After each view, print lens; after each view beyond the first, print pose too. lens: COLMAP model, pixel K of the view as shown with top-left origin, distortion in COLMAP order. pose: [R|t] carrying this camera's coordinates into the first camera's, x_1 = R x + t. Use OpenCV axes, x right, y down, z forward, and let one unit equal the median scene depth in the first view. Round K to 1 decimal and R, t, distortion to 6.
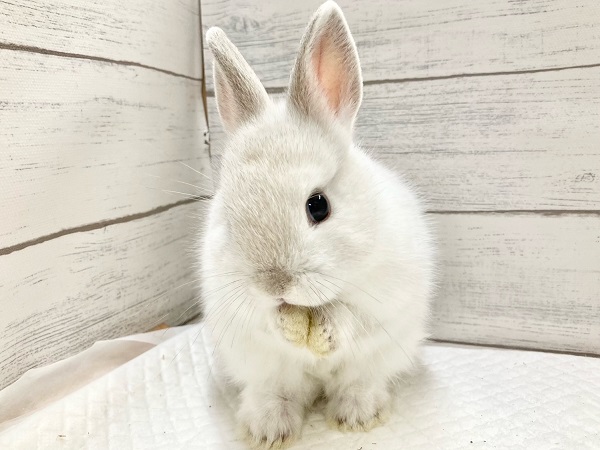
lens RADIAL K [[581.8, 0, 294.6], [0, 581.8, 221.0], [0, 0, 1]] dist [0.012850, 0.000000]
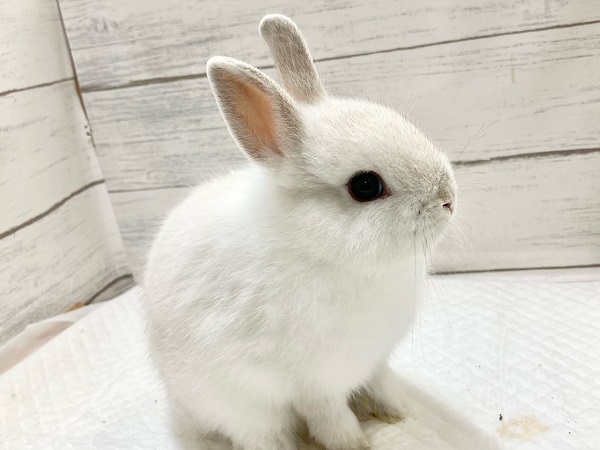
lens RADIAL K [[690.9, 0, 315.7], [0, 690.9, 251.7], [0, 0, 1]] dist [-0.022445, 0.000000]
pose [[0.984706, -0.140045, 0.103640, 0.124578], [0.120428, 0.977000, 0.175976, -0.111207], [-0.125900, -0.160803, 0.978924, -0.434321]]
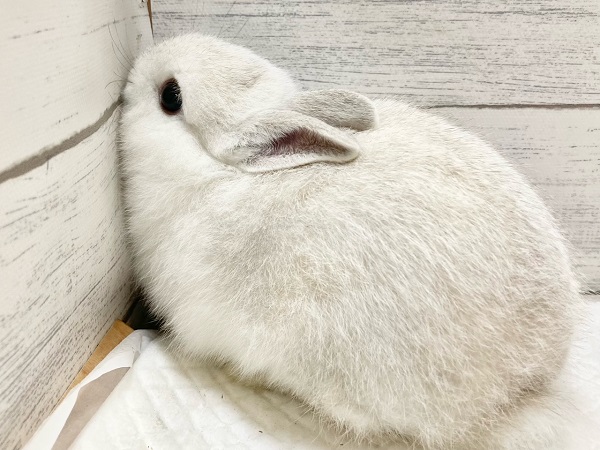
lens RADIAL K [[690.9, 0, 303.2], [0, 690.9, 214.7], [0, 0, 1]] dist [-0.022445, 0.000000]
pose [[0.955887, -0.071469, 0.284906, -0.247459], [0.021792, 0.984530, 0.173856, -0.036070], [-0.292924, -0.159978, 0.942657, 0.328382]]
